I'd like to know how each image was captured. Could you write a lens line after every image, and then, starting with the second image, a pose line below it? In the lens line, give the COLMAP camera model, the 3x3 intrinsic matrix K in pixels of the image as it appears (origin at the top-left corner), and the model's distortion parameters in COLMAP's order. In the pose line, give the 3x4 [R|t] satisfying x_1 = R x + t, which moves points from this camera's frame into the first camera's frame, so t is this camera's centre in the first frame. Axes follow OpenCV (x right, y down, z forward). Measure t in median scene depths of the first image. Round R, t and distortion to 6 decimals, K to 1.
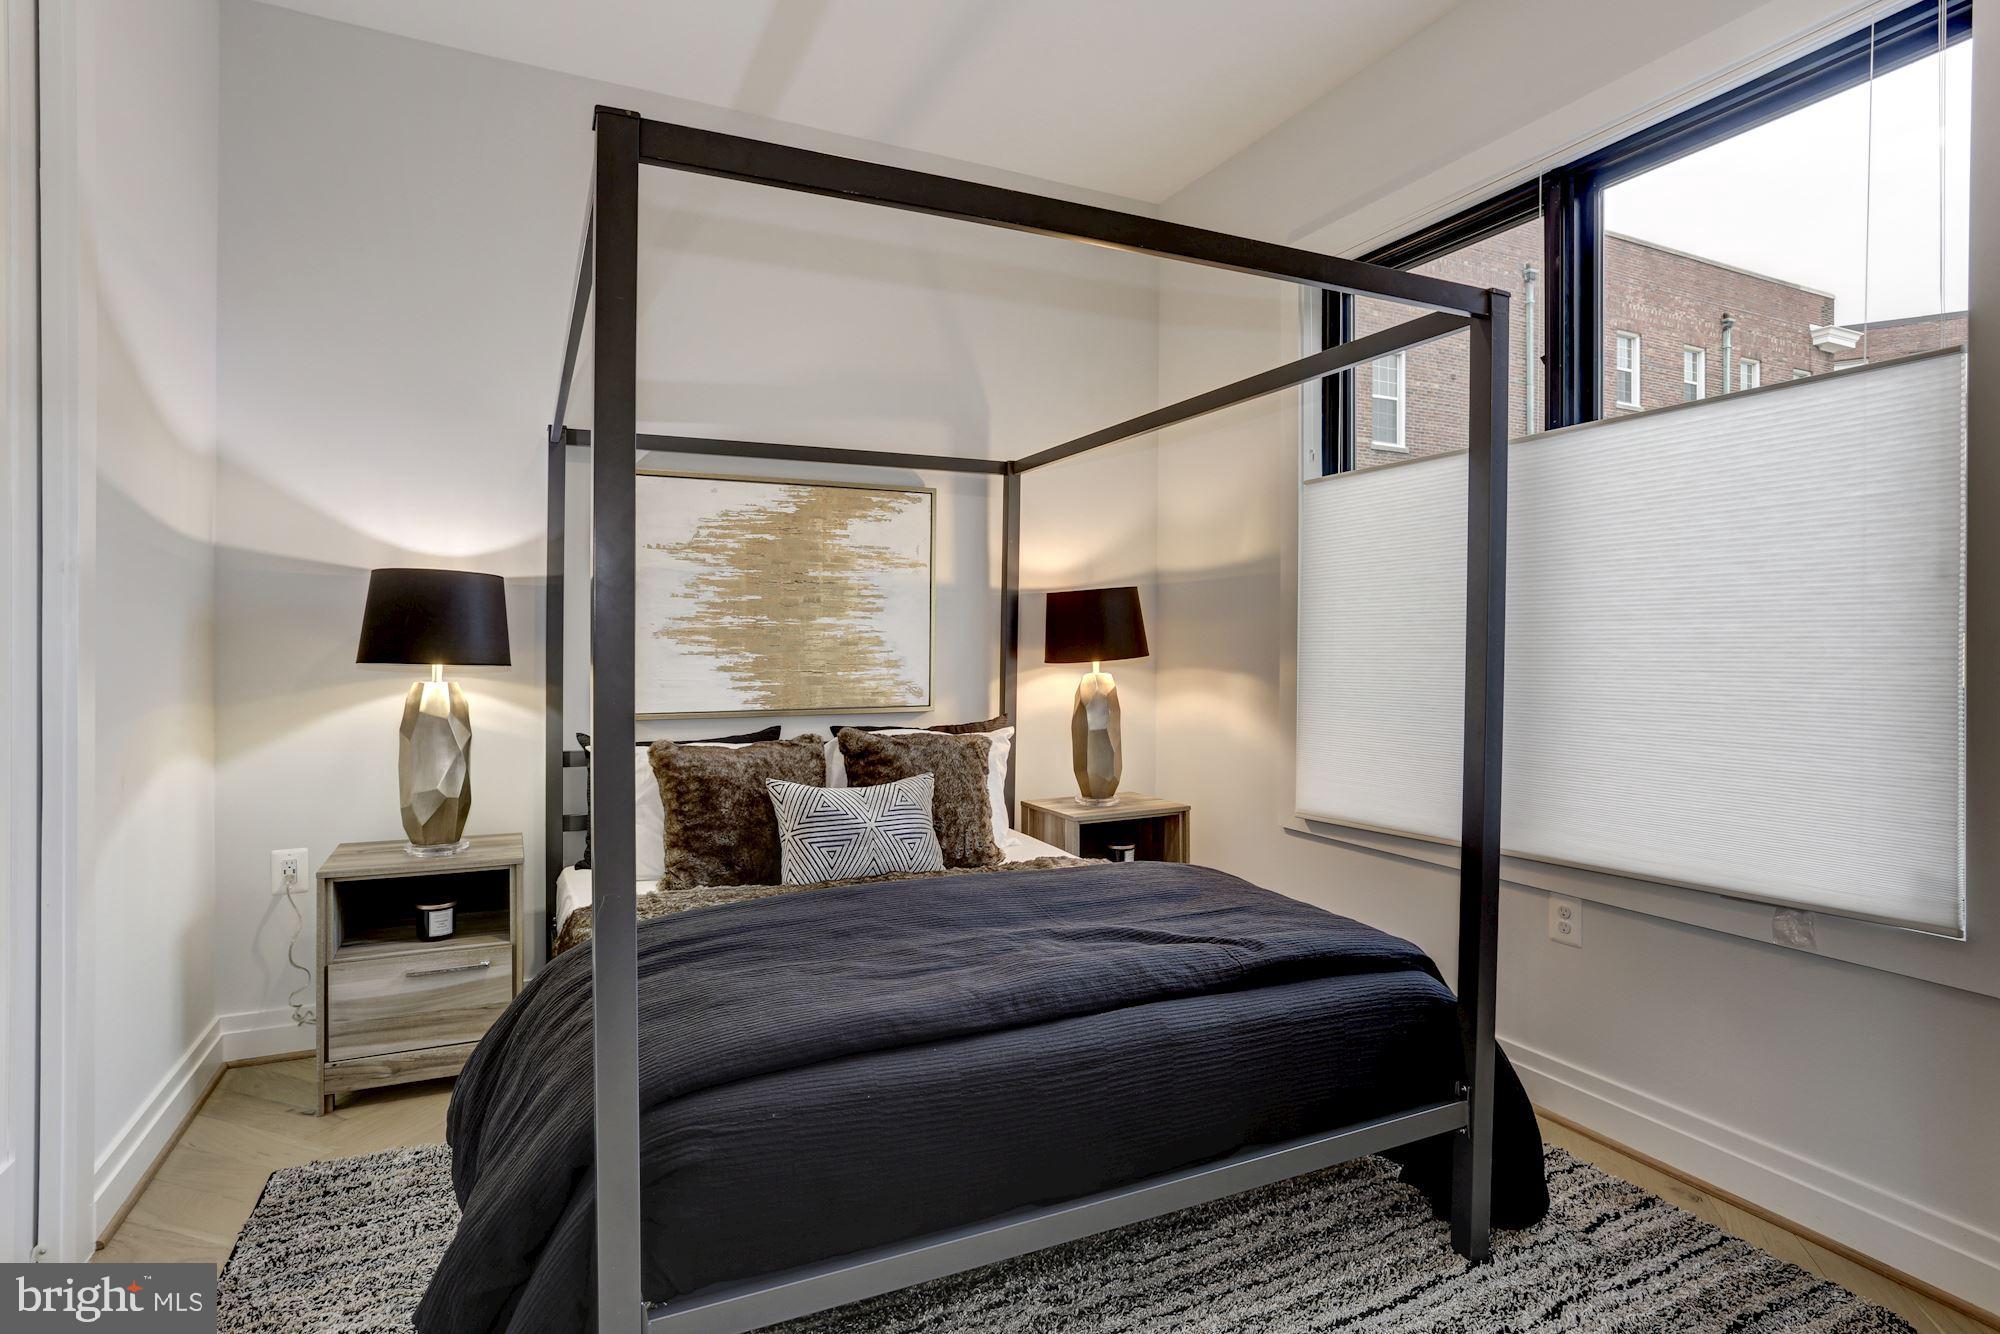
lens RADIAL K [[1050.1, 0, 998.4], [0, 1050.1, 639.2], [0, 0, 1]] dist [-0.061064, -0.000126]
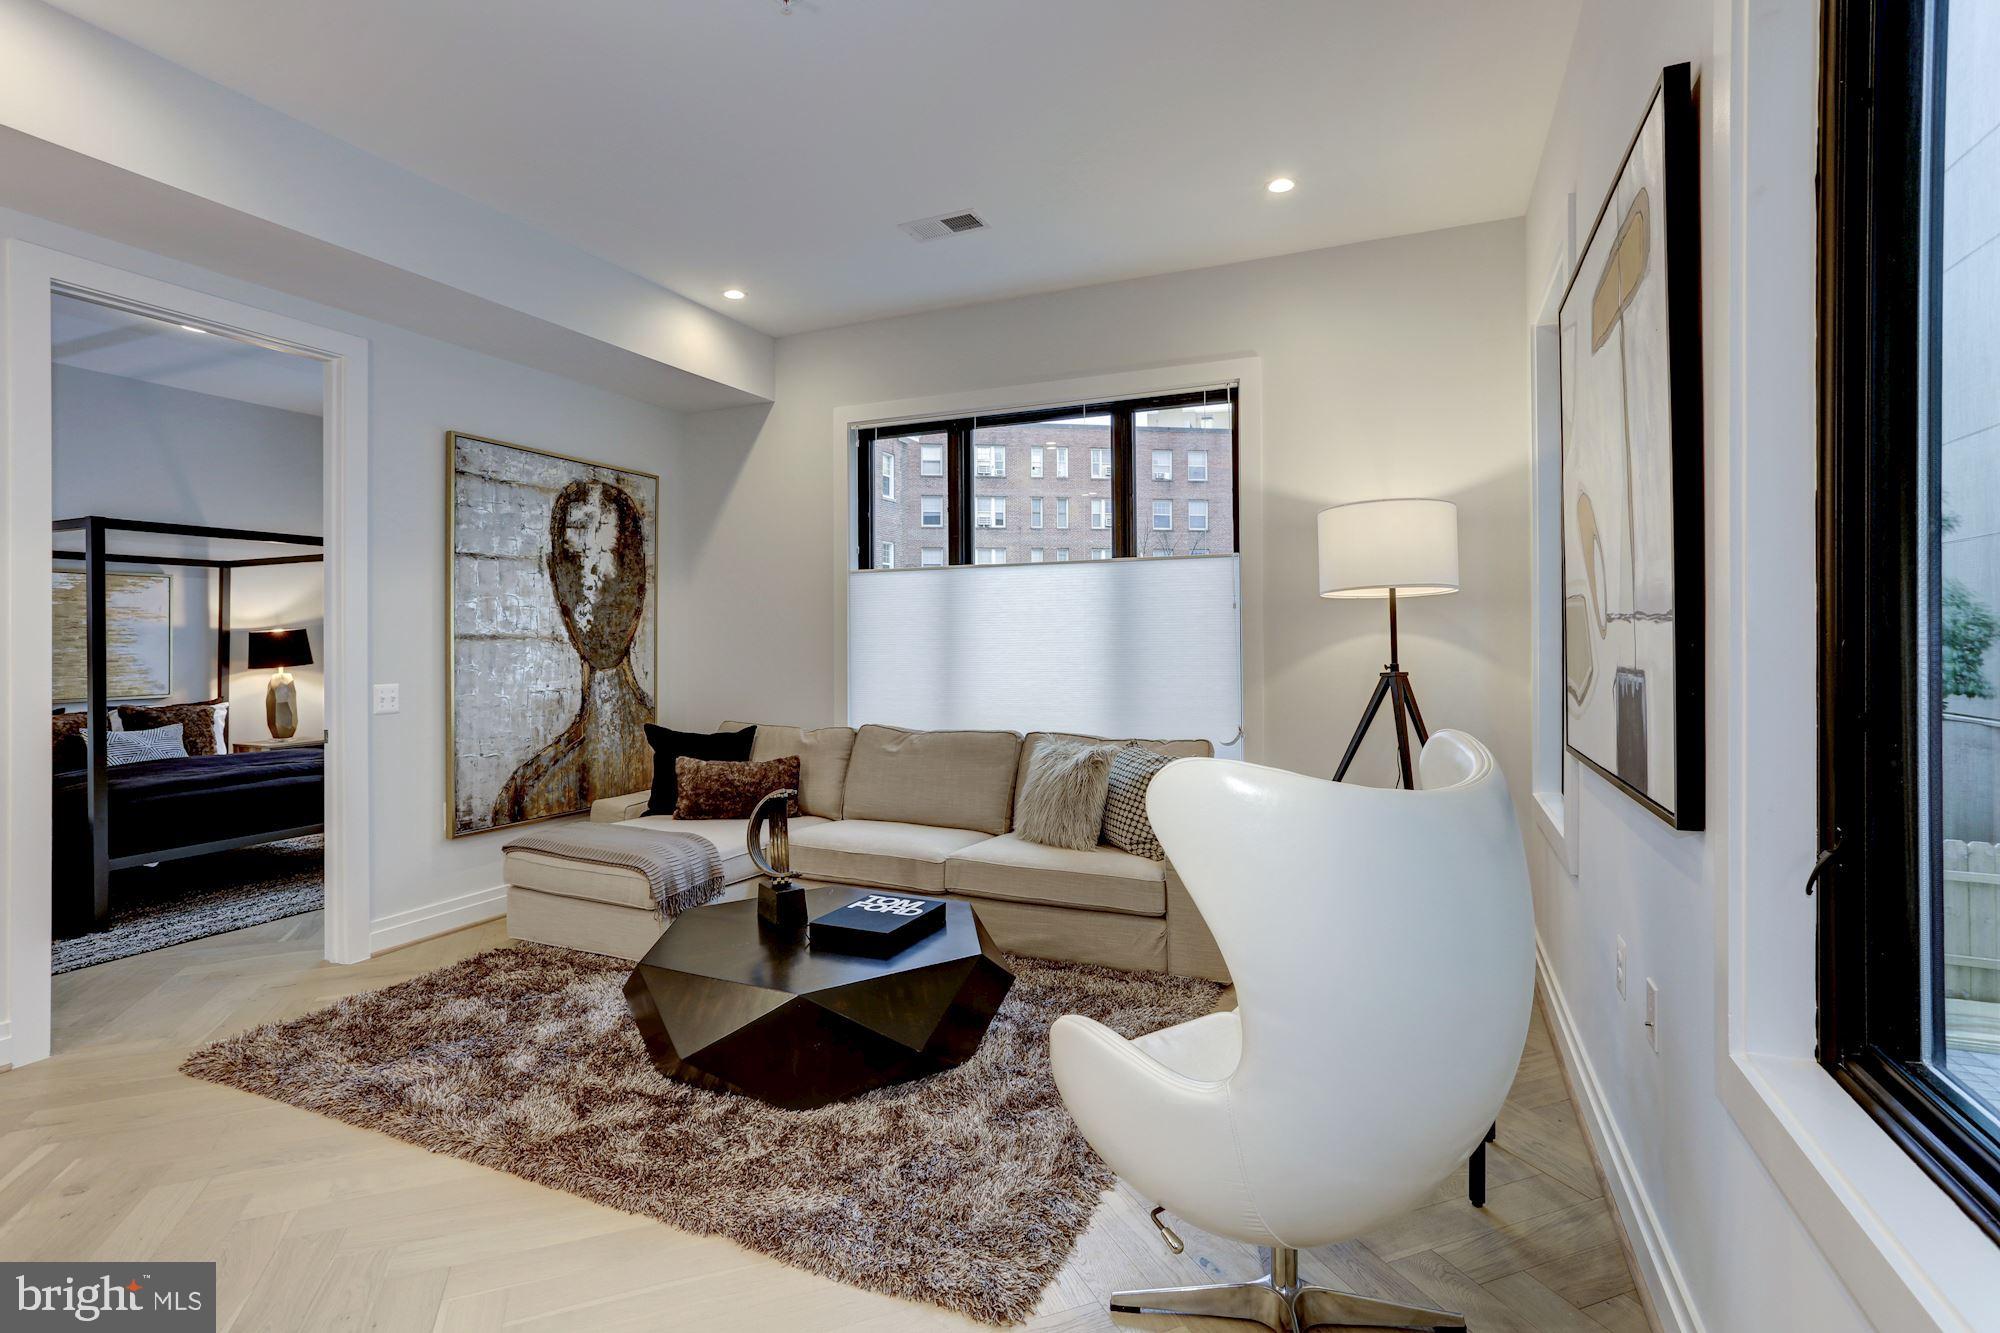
lens RADIAL K [[973.0, 0, 977.9], [0, 973.0, 642.9], [0, 0, 1]] dist [-0.060881, 0.038887]
pose [[0.761054, -0.008369, 0.648635, -0.070732], [0.009805, 0.999951, 0.001398, -0.014631], [-0.648615, 0.005296, 0.761099, -1.239737]]
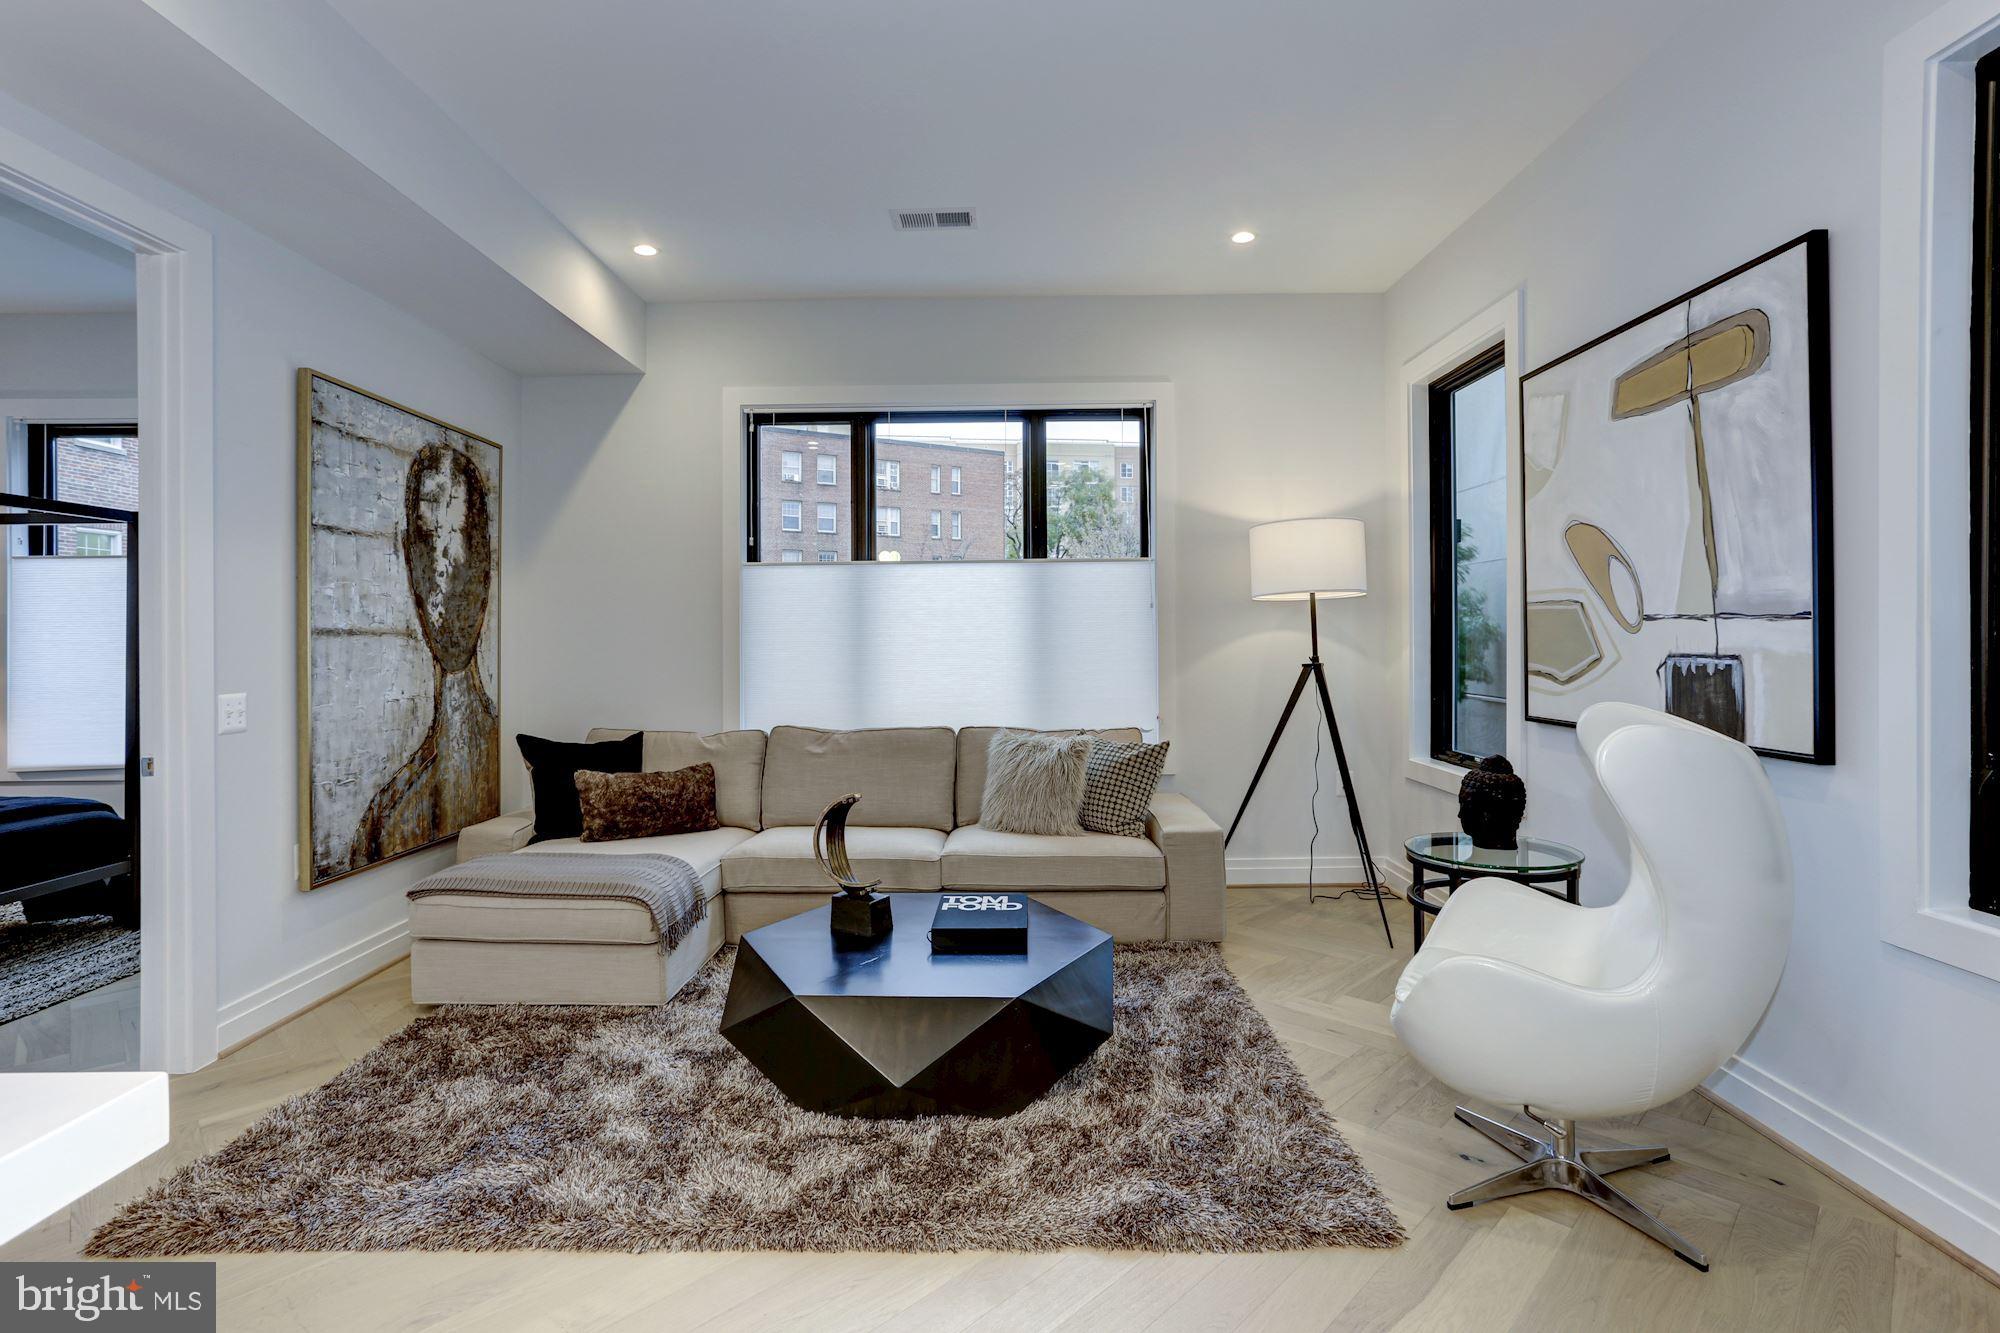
lens RADIAL K [[961.6, 0, 987.2], [0, 961.6, 643.1], [0, 0, 1]] dist [-0.049773, 0.031720]
pose [[0.437165, -0.009287, 0.899333, -0.330990], [0.010091, 0.999934, 0.005421, -0.014264], [-0.899325, 0.006705, 0.437230, -0.904821]]
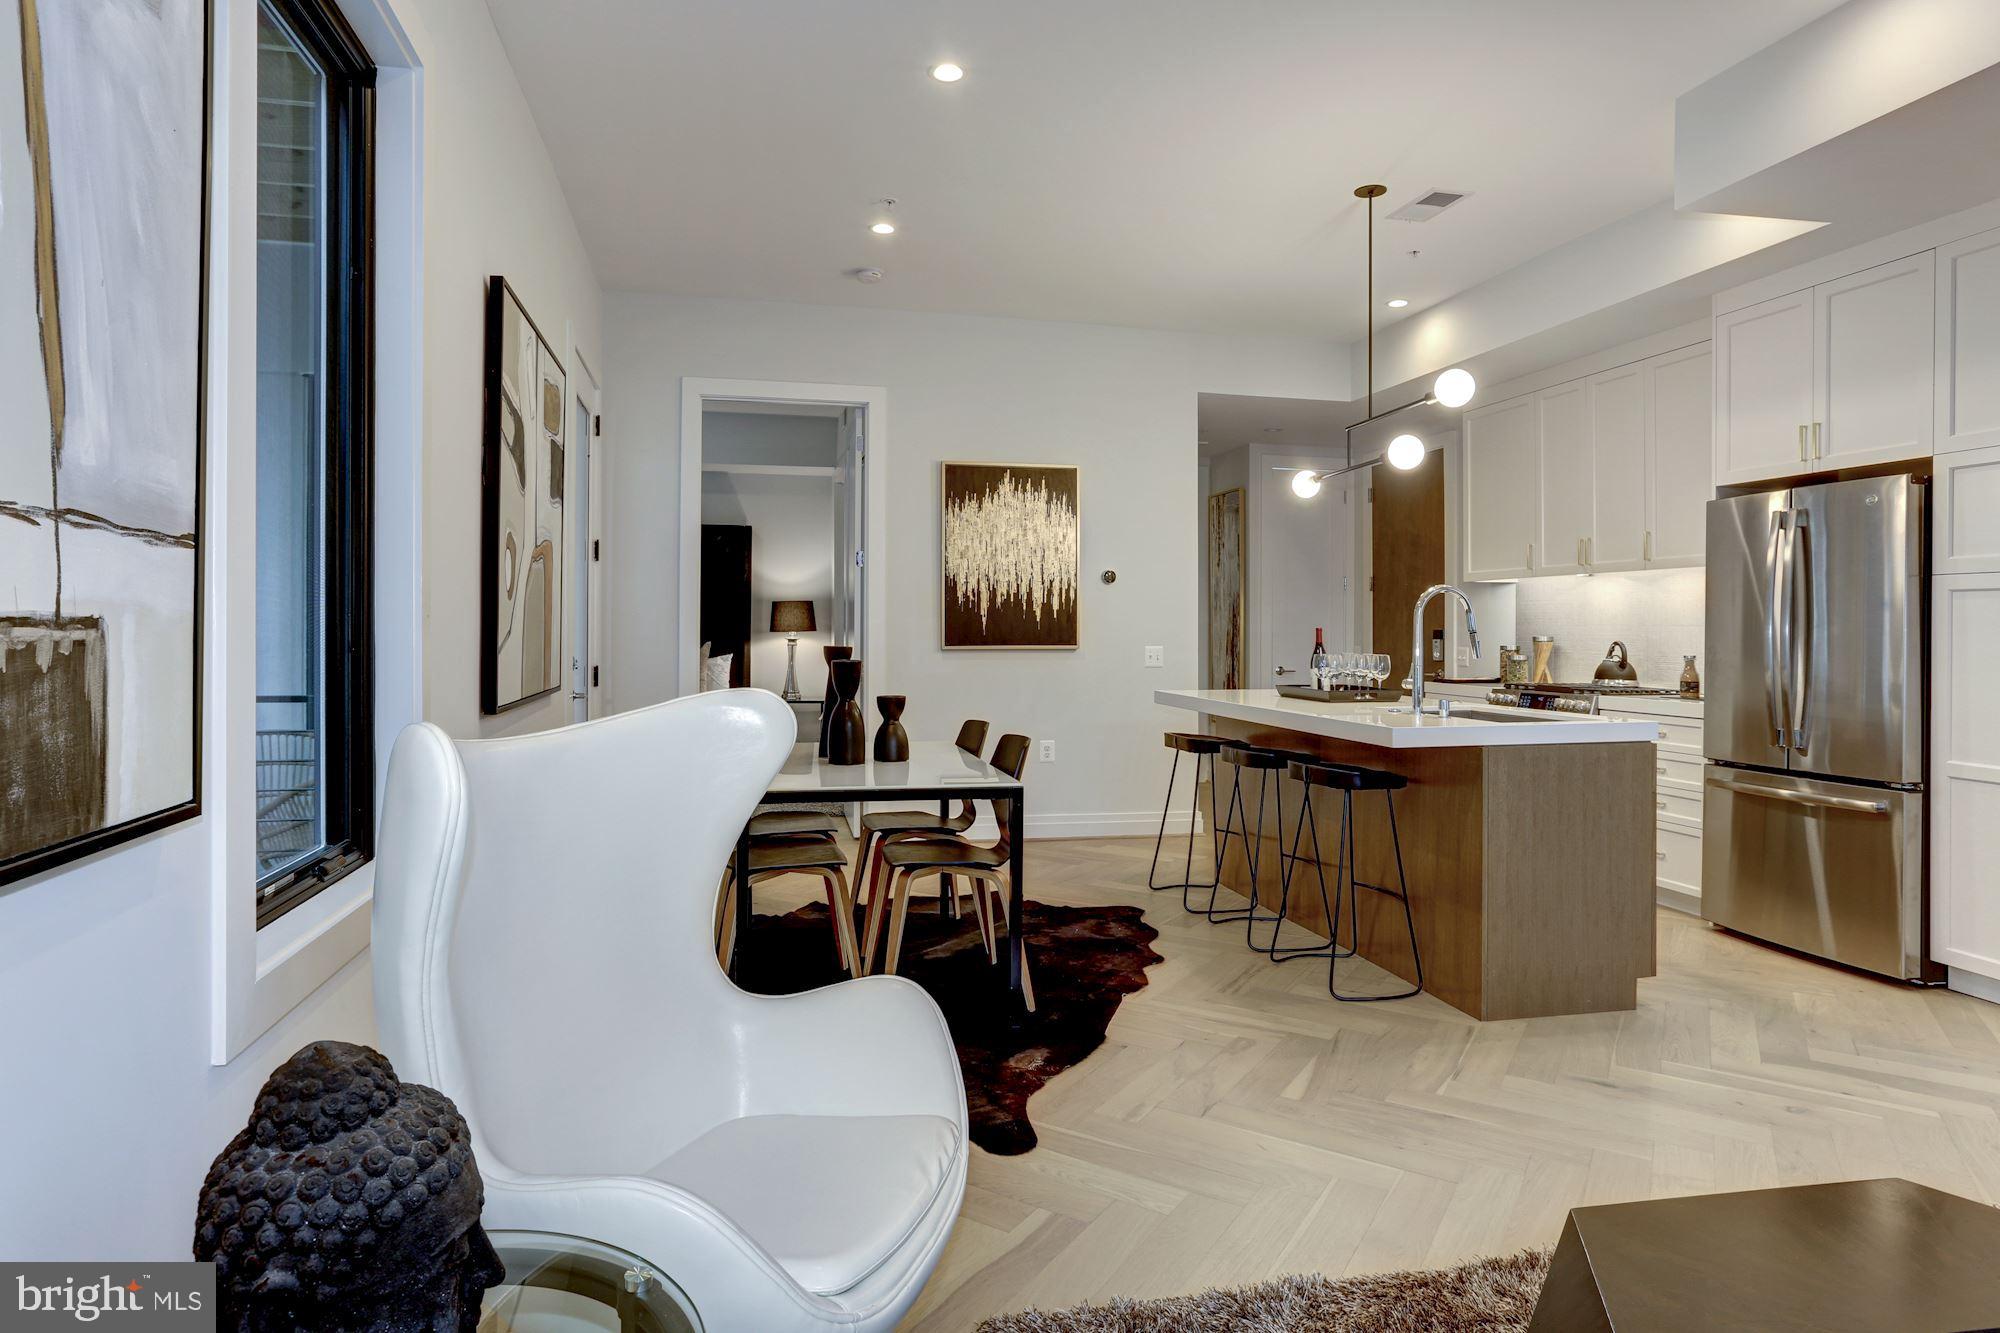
lens RADIAL K [[1132.7, 0, 1000.3], [0, 1132.7, 625.9], [0, 0, 1]] dist [-0.004552, -0.000131]
pose [[-0.210743, -0.004082, -0.977533, 0.790889], [-0.008729, 0.999959, -0.002293, 0.004613], [0.977502, 0.008050, -0.210770, -0.757965]]
